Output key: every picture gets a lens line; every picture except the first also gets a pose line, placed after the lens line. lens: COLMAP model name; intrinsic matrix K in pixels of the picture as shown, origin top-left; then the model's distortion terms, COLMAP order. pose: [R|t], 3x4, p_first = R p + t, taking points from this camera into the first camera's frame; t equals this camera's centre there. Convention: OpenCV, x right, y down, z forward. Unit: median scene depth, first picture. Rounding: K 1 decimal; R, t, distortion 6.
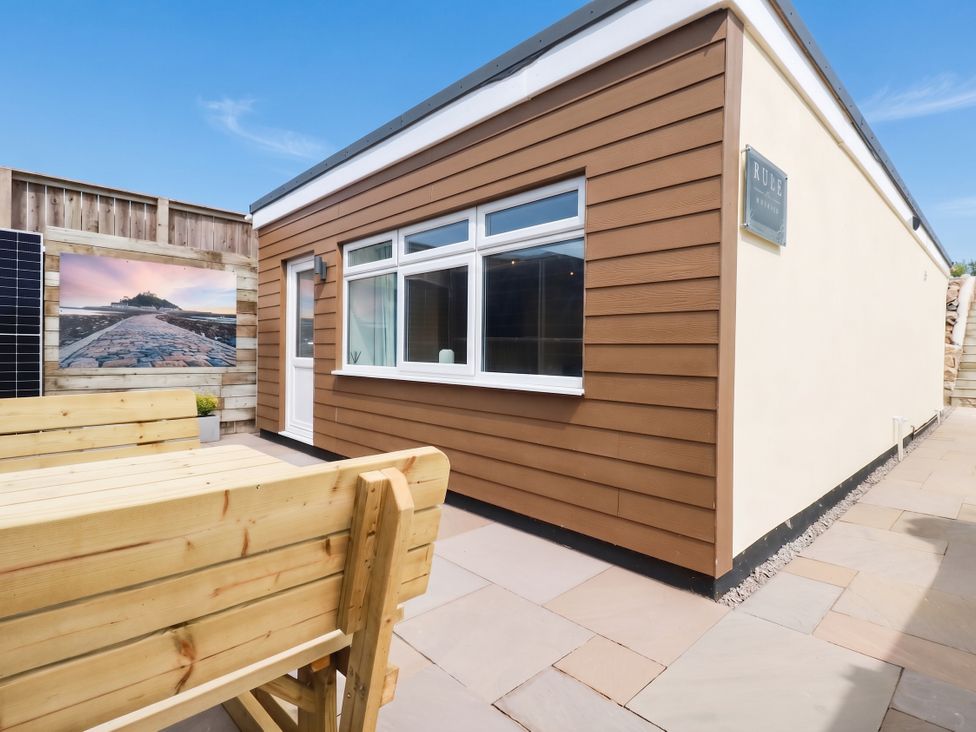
lens RADIAL K [[499.5, 0, 488.0], [0, 499.5, 366.0], [0, 0, 1]] dist [-0.003599, -0.001198]
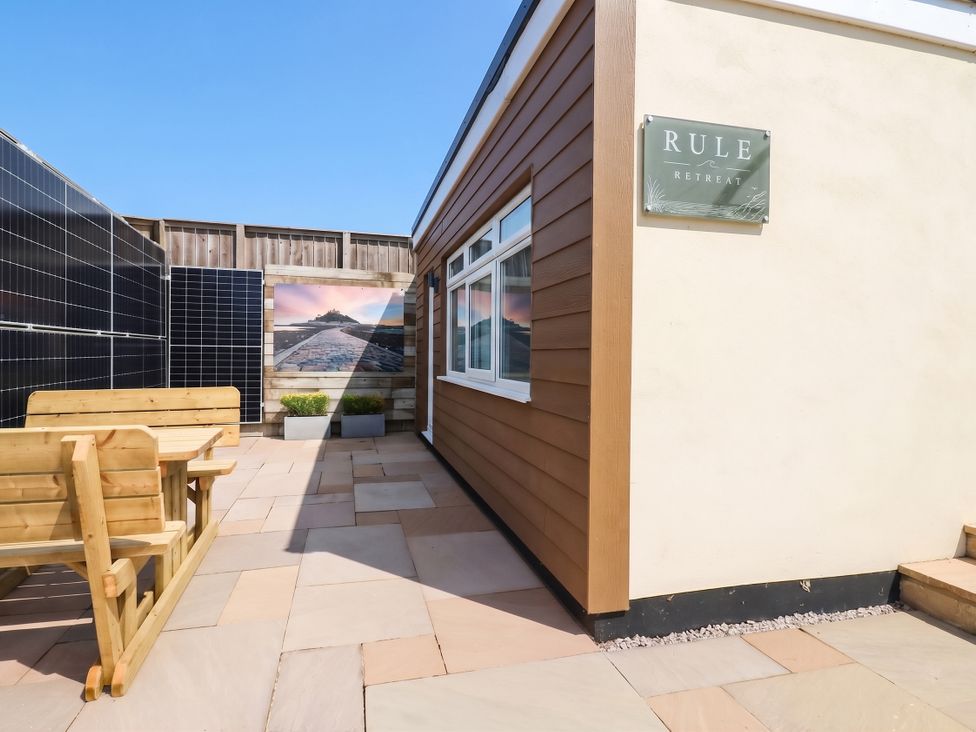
lens RADIAL K [[541.4, 0, 488.3], [0, 541.4, 359.1], [0, 0, 1]] dist [-0.000589, 0.000181]
pose [[0.875718, -0.002051, -0.482819, 0.299751], [-0.011252, 0.999633, -0.024655, 0.000470], [0.482692, 0.027024, 0.875373, 0.024289]]
